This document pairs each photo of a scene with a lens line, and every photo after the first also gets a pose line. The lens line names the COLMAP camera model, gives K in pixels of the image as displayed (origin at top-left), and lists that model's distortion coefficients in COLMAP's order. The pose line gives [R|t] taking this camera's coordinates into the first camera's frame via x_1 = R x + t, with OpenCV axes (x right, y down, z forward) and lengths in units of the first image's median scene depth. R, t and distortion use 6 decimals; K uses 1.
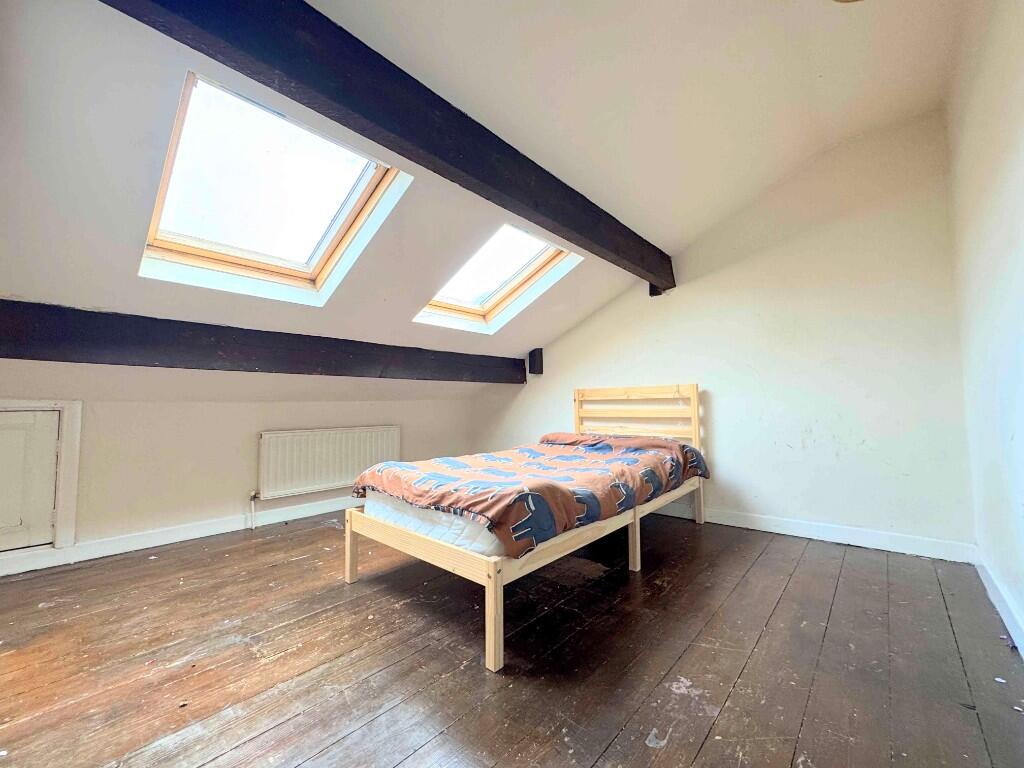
lens RADIAL K [[408.9, 0, 508.2], [0, 408.9, 377.8], [0, 0, 1]] dist [0.001919, -0.000073]
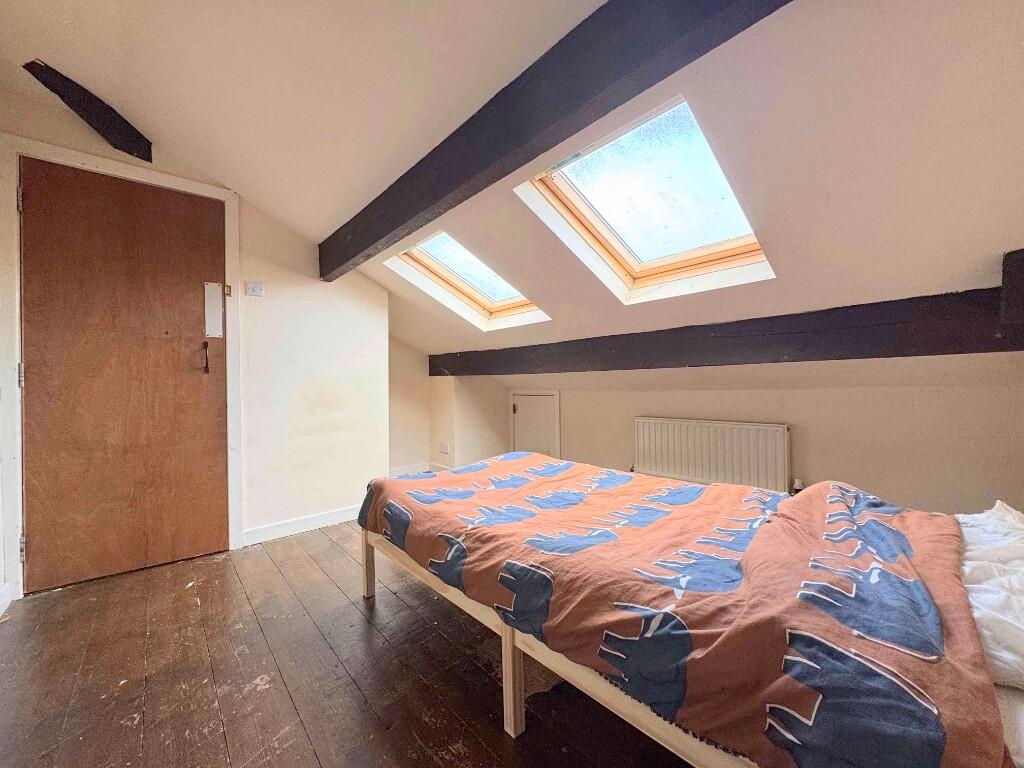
lens RADIAL K [[408.9, 0, 509.0], [0, 408.9, 390.0], [0, 0, 1]] dist [0.001919, -0.000073]
pose [[-0.120124, 0.014730, -0.992650, 1.107780], [0.082212, 0.996603, 0.004840, 0.024658], [0.989349, -0.081026, -0.120927, 1.447084]]
